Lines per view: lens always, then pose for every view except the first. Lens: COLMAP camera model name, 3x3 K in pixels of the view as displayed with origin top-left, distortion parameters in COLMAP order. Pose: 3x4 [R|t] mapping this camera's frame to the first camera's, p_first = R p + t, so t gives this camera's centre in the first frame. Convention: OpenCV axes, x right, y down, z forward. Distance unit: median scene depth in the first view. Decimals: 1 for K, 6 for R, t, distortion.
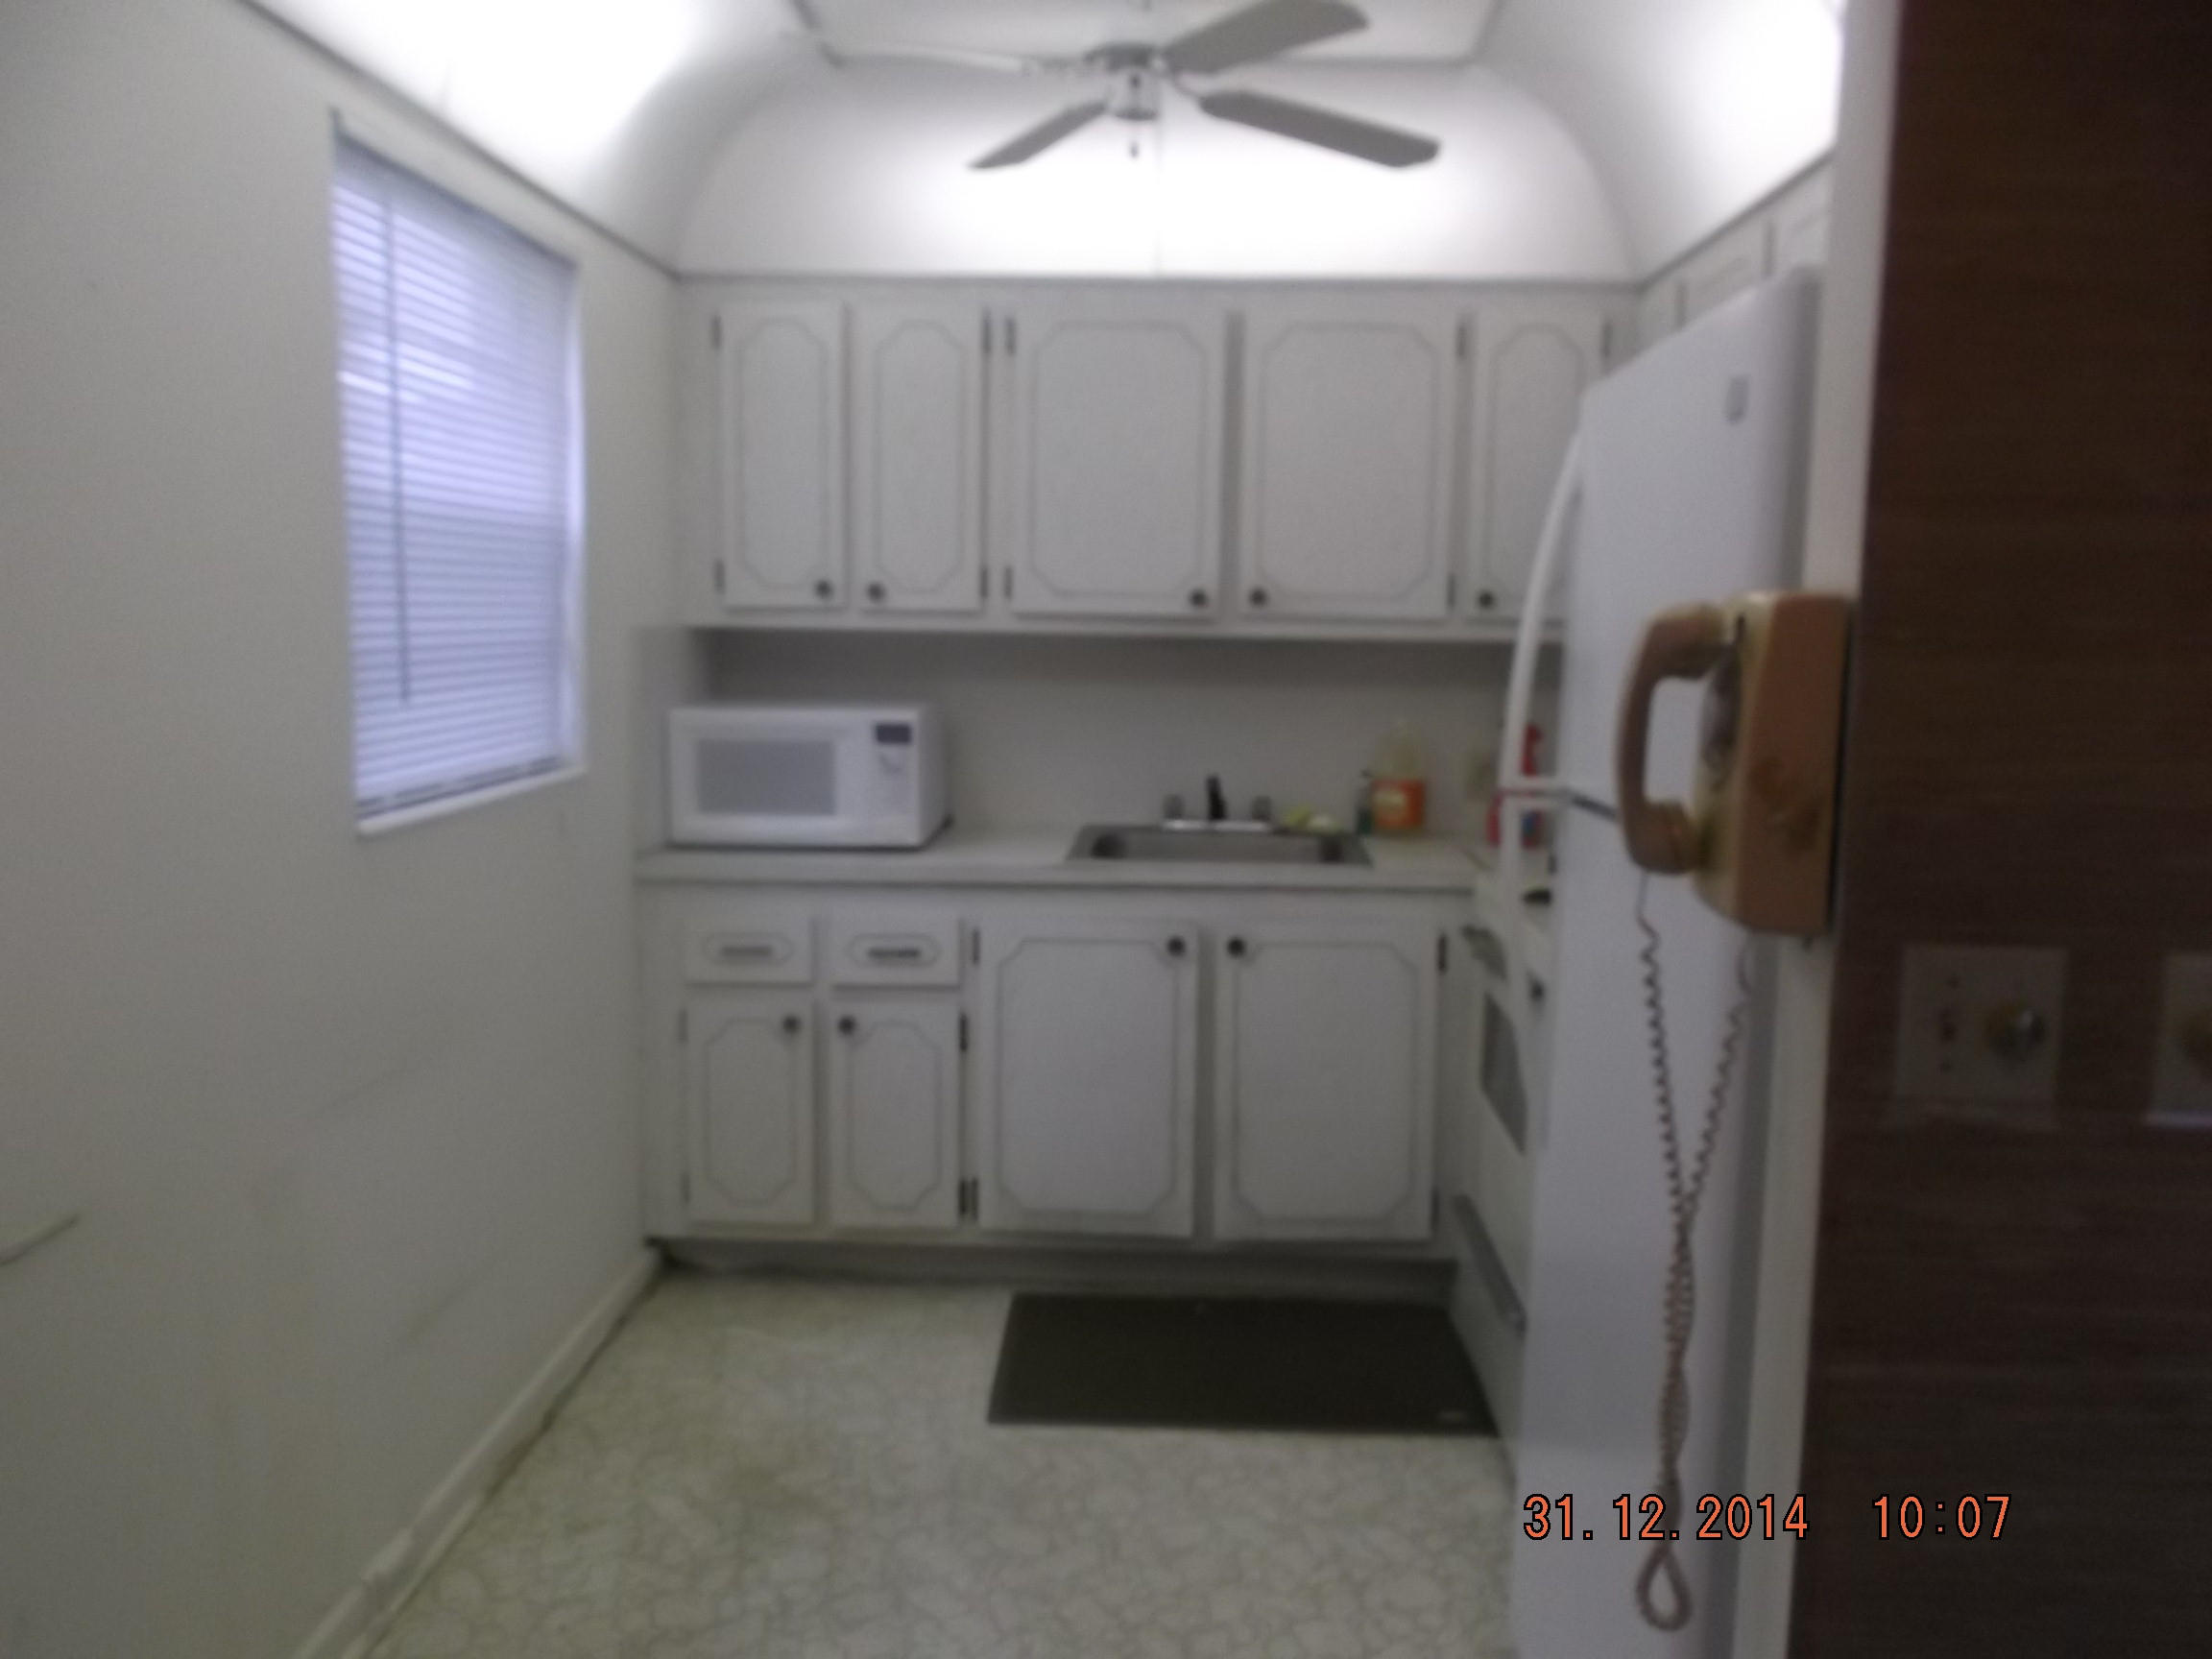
lens RADIAL K [[1827.6, 0, 1108.0], [0, 1827.6, 865.8], [0, 0, 1]] dist [0.083301, 0.000036]
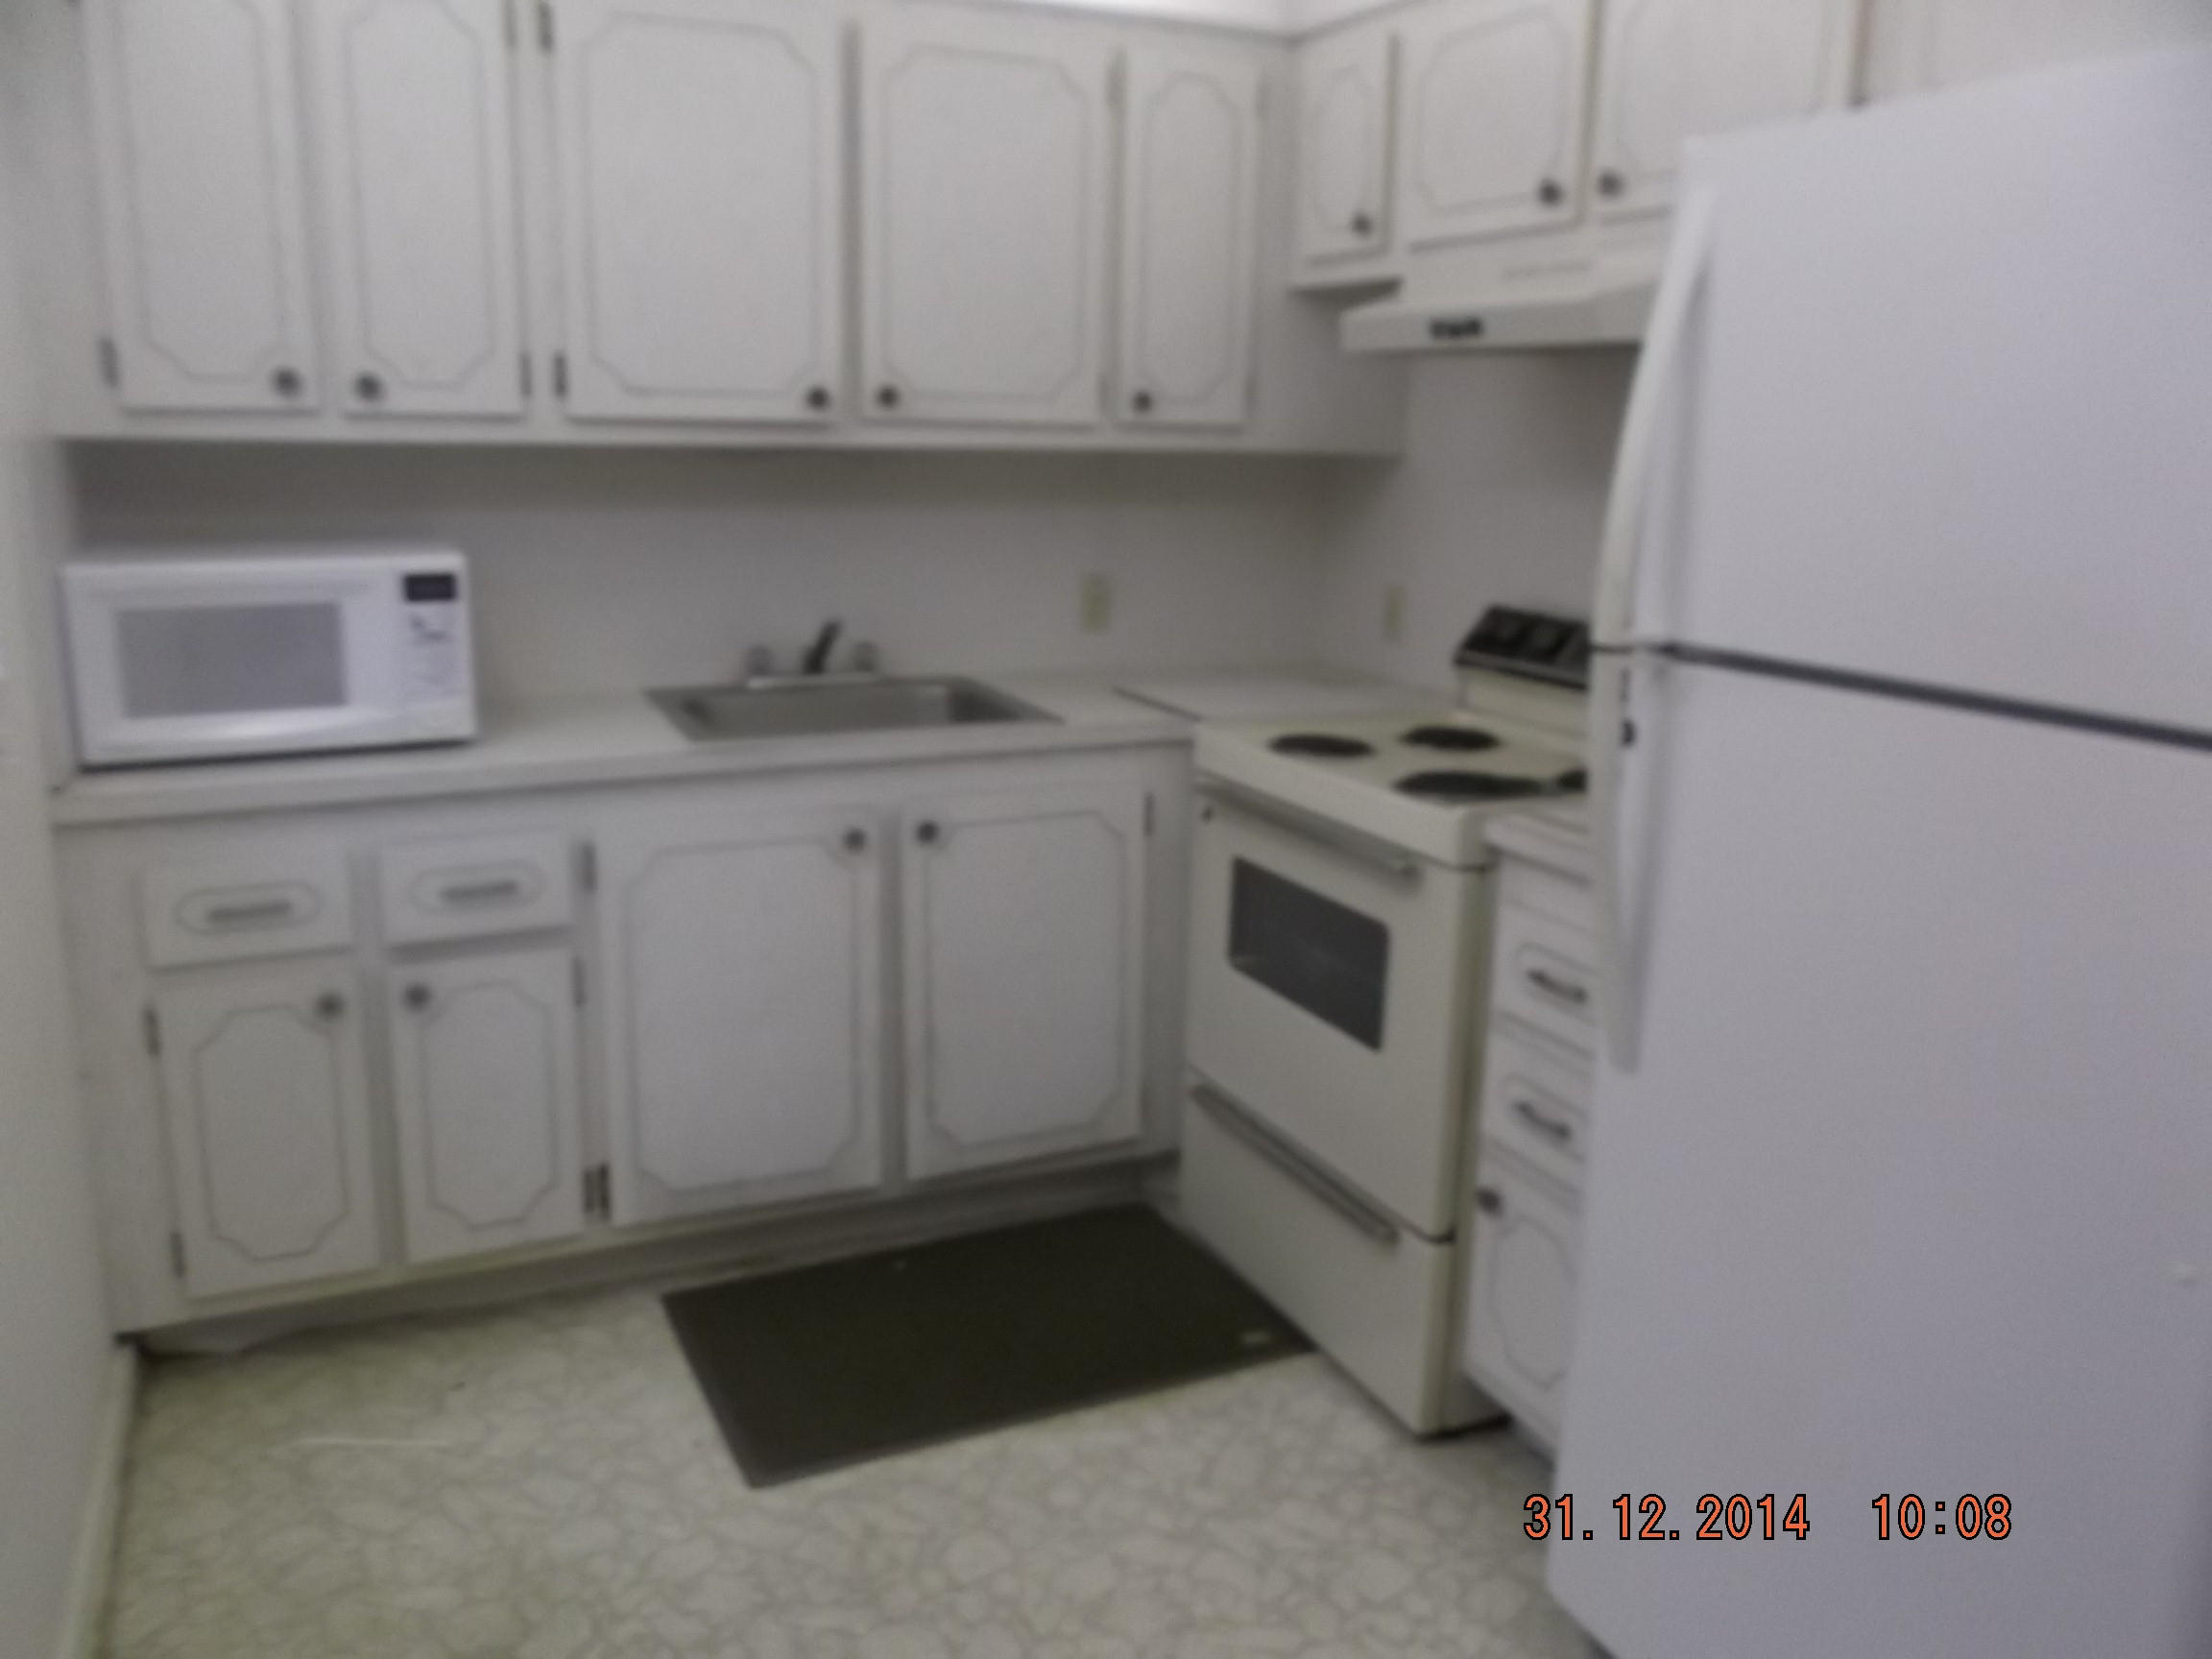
lens RADIAL K [[1807.1, 0, 1106.0], [0, 1807.1, 829.5], [0, 0, 1]] dist [0.043399, -0.004517]
pose [[0.892014, -0.105169, 0.439602, -0.205523], [0.064908, 0.992279, 0.105682, -0.036193], [-0.447323, -0.065736, 0.891954, 0.235852]]
